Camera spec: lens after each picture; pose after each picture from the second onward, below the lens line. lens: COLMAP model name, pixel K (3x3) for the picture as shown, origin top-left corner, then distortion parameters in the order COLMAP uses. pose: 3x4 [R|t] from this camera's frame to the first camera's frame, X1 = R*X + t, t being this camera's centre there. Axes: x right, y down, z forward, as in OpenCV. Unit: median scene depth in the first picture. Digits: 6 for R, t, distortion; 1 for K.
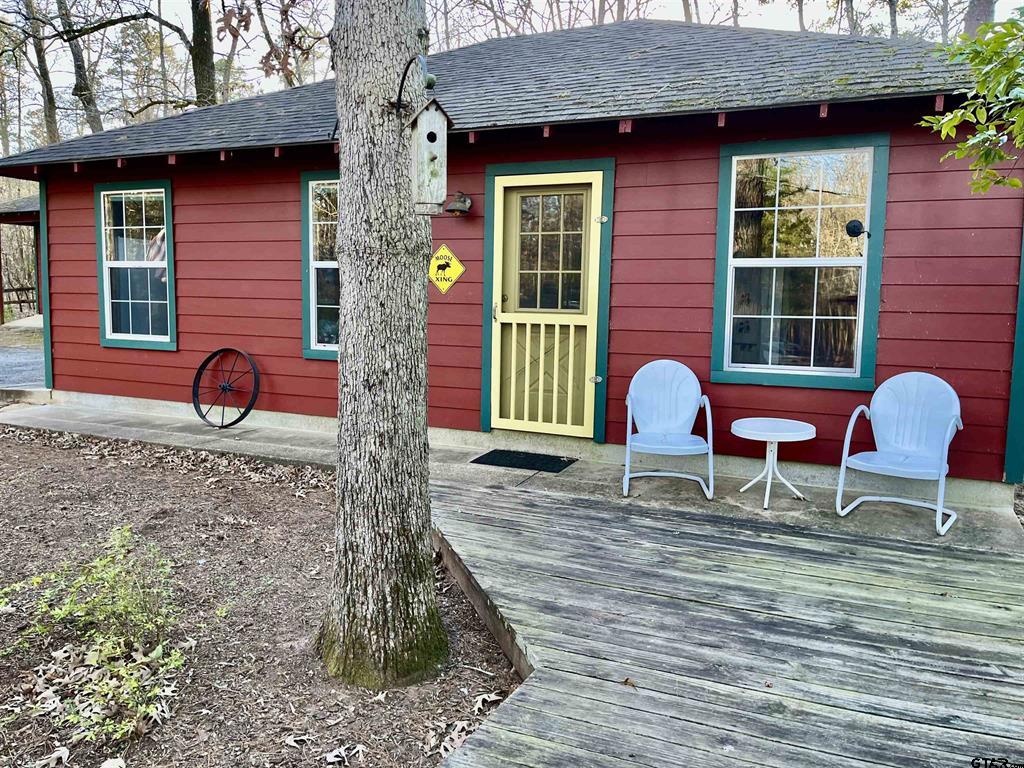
lens RADIAL K [[759.7, 0, 512.0], [0, 759.7, 384.0], [0, 0, 1]] dist [0.070445, -0.096130]
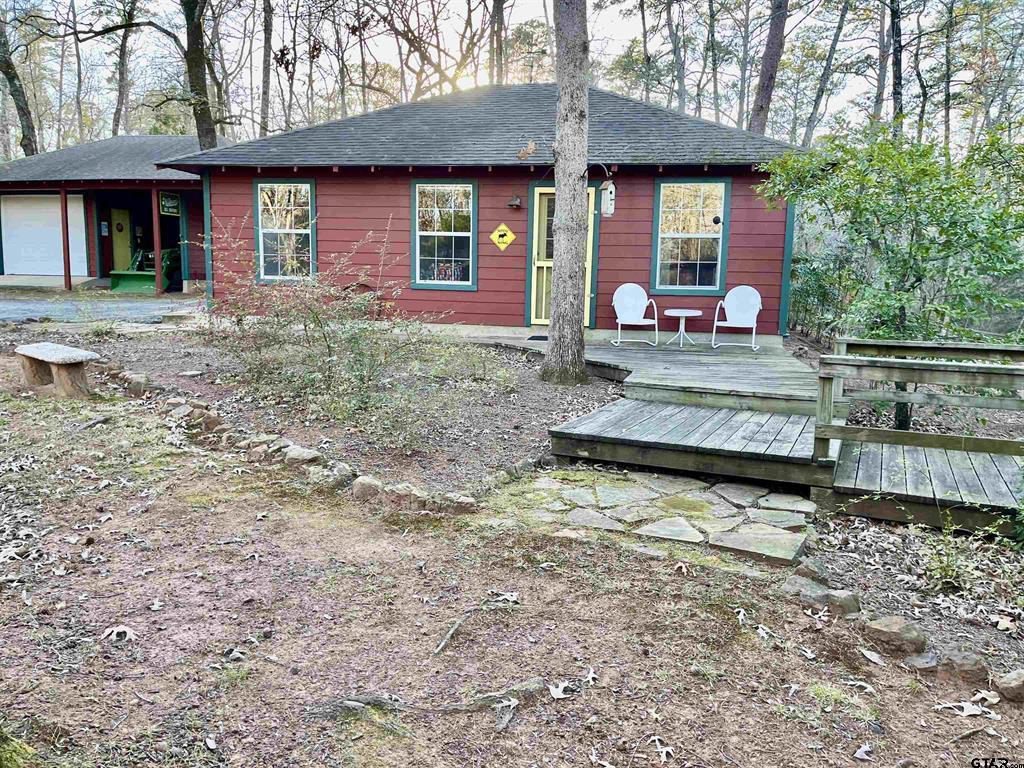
lens RADIAL K [[759.7, 0, 512.0], [0, 759.7, 384.0], [0, 0, 1]] dist [0.070445, -0.096130]
pose [[0.976319, -0.024989, 0.214886, -0.481573], [0.018335, 0.999290, 0.032901, 0.143847], [-0.215556, -0.028182, 0.976085, -0.807361]]
